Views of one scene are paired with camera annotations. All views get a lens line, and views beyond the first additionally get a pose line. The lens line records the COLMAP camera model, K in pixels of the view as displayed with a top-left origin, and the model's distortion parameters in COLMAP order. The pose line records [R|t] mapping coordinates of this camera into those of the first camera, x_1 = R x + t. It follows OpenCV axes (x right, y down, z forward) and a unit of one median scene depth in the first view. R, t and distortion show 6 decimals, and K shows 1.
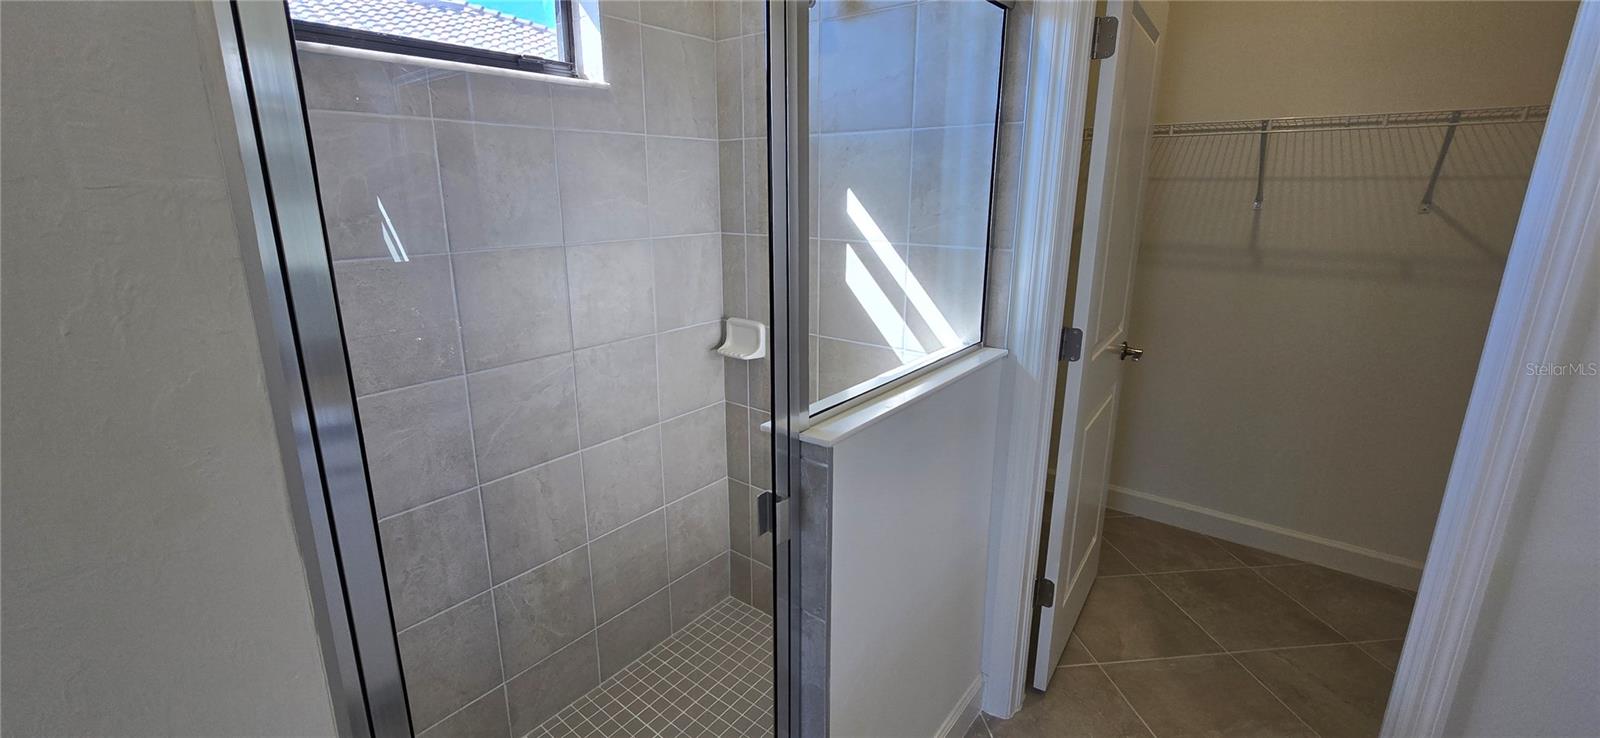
lens RADIAL K [[652.7, 0, 805.5], [0, 652.7, 353.3], [0, 0, 1]] dist [-0.009013, -0.000261]
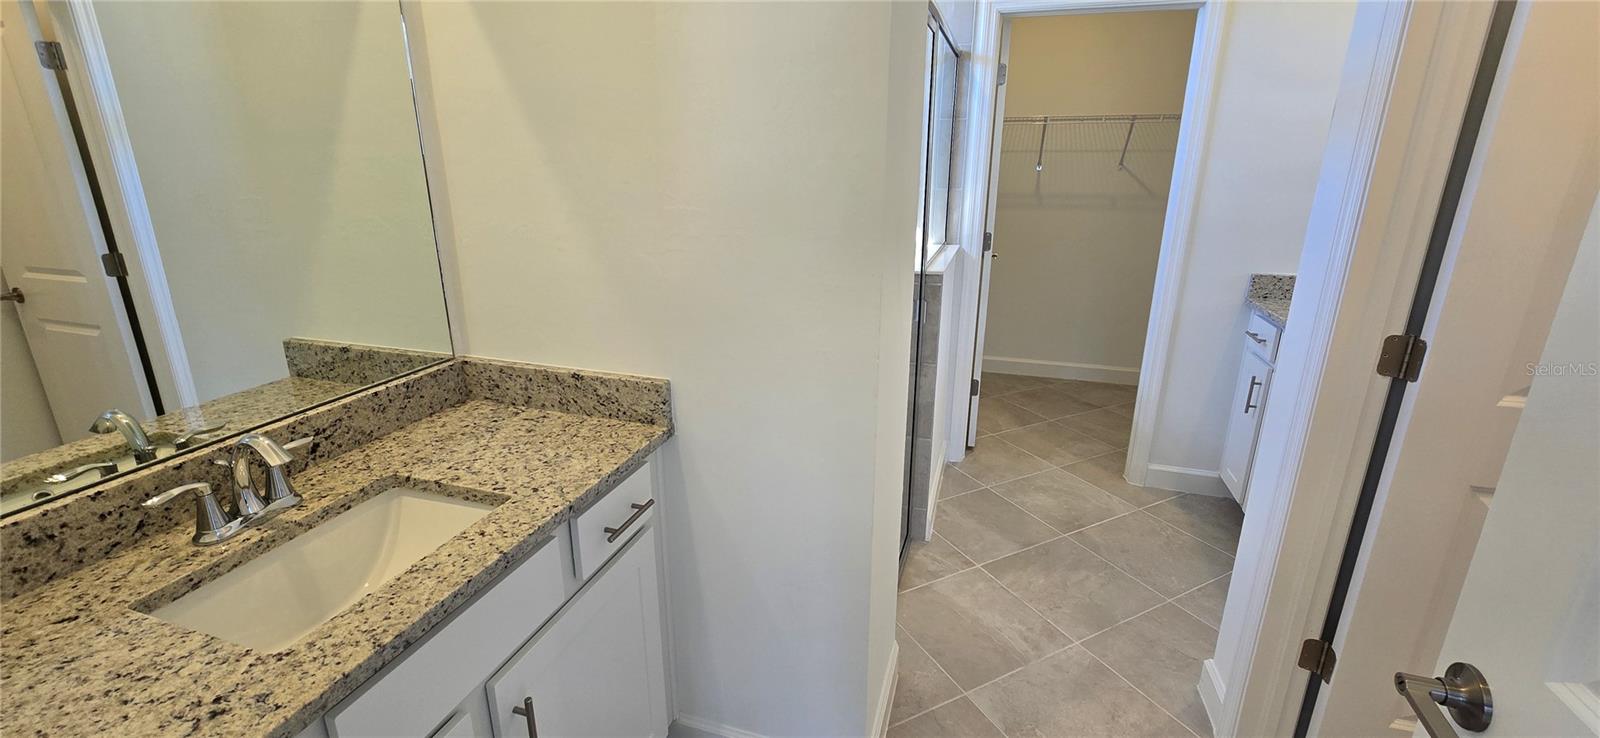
lens RADIAL K [[652.7, 0, 797.6], [0, 652.7, 363.3], [0, 0, 1]] dist [-0.009013, -0.000261]
pose [[0.934605, -0.103094, 0.340420, -0.589516], [0.085674, 0.994144, 0.065858, 0.126846], [-0.345216, -0.032387, 0.937964, -0.431771]]
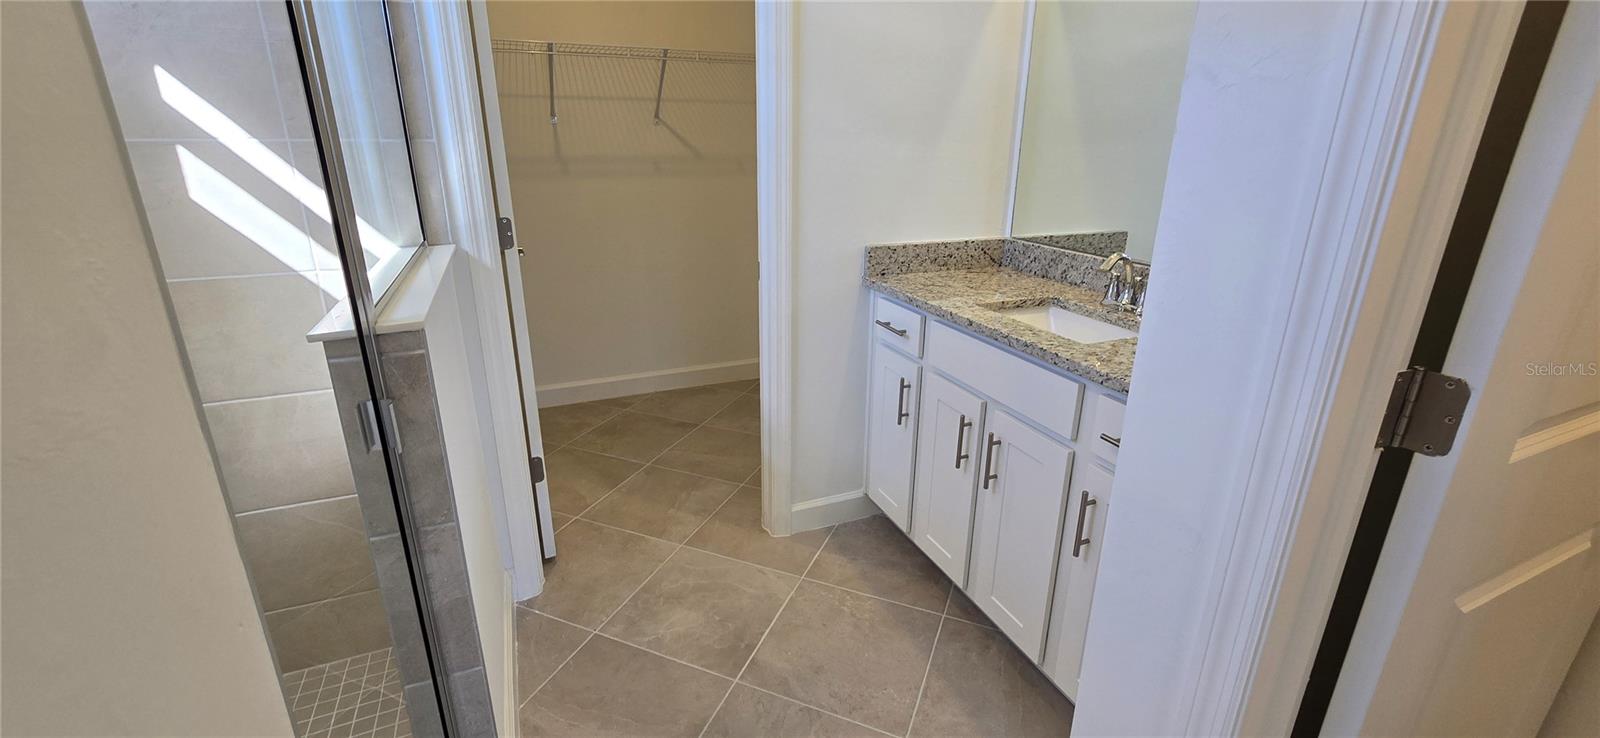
lens RADIAL K [[652.7, 0, 797.9], [0, 652.7, 352.3], [0, 0, 1]] dist [-0.009013, -0.000261]
pose [[0.478084, -0.269743, 0.835868, -0.242038], [0.207761, 0.959396, 0.190776, 0.055706], [-0.853388, 0.082454, 0.514714, 0.043886]]
